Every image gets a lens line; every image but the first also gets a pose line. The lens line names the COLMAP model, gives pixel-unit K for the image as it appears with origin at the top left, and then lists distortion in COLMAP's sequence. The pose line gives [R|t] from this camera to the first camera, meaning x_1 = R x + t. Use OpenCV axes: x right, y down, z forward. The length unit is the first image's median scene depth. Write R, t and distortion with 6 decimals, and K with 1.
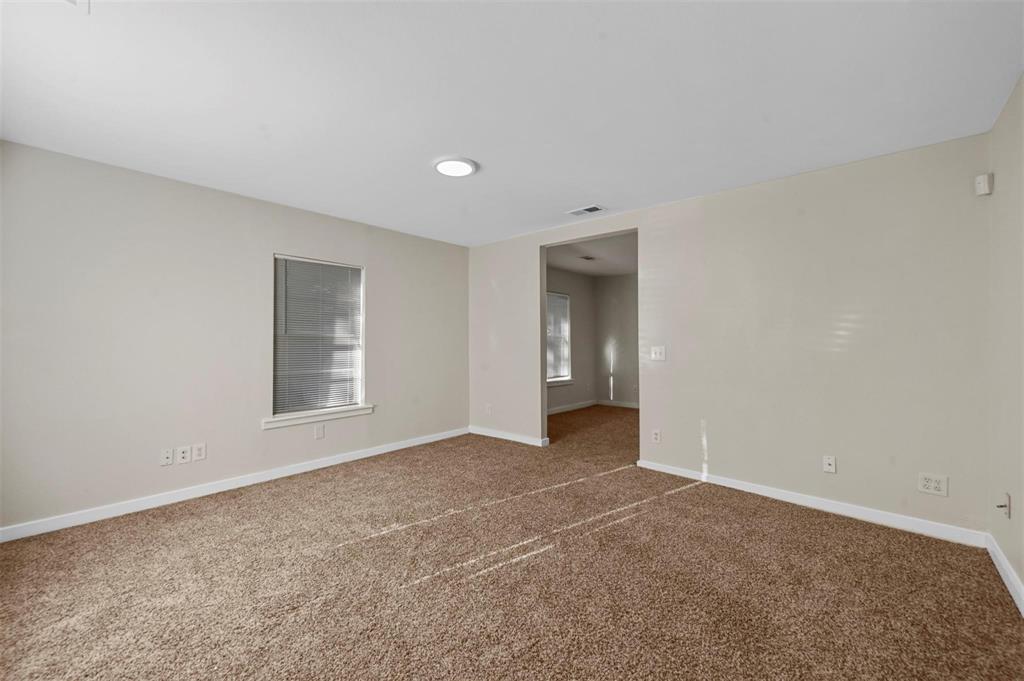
lens RADIAL K [[408.3, 0, 507.5], [0, 408.3, 343.6], [0, 0, 1]] dist [0.003636, 0.001066]
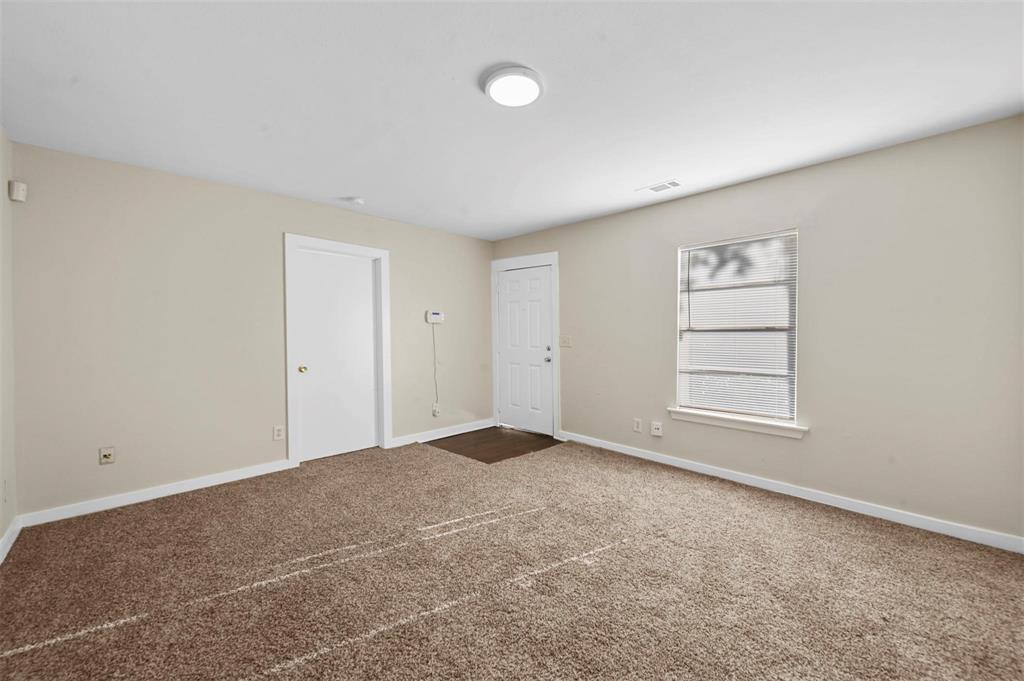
lens RADIAL K [[408.3, 0, 511.9], [0, 408.3, 333.7], [0, 0, 1]] dist [0.003636, 0.001066]
pose [[-0.999426, -0.000967, 0.033870, -0.112464], [-0.000351, 0.999834, 0.018200, -0.018807], [-0.033882, 0.018177, -0.999261, 1.335557]]
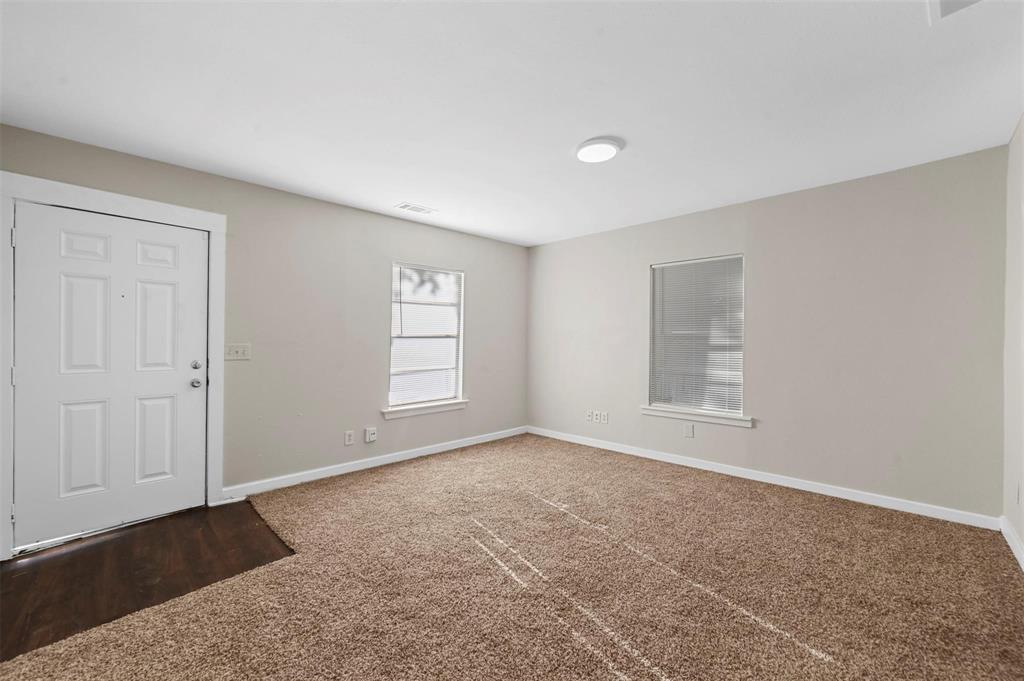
lens RADIAL K [[408.3, 0, 511.1], [0, 408.3, 340.4], [0, 0, 1]] dist [0.003636, 0.001066]
pose [[-0.032598, 0.005415, -0.999454, 0.617895], [-0.011193, 0.999921, 0.005783, -0.008257], [0.999406, 0.011375, -0.032535, 0.650323]]
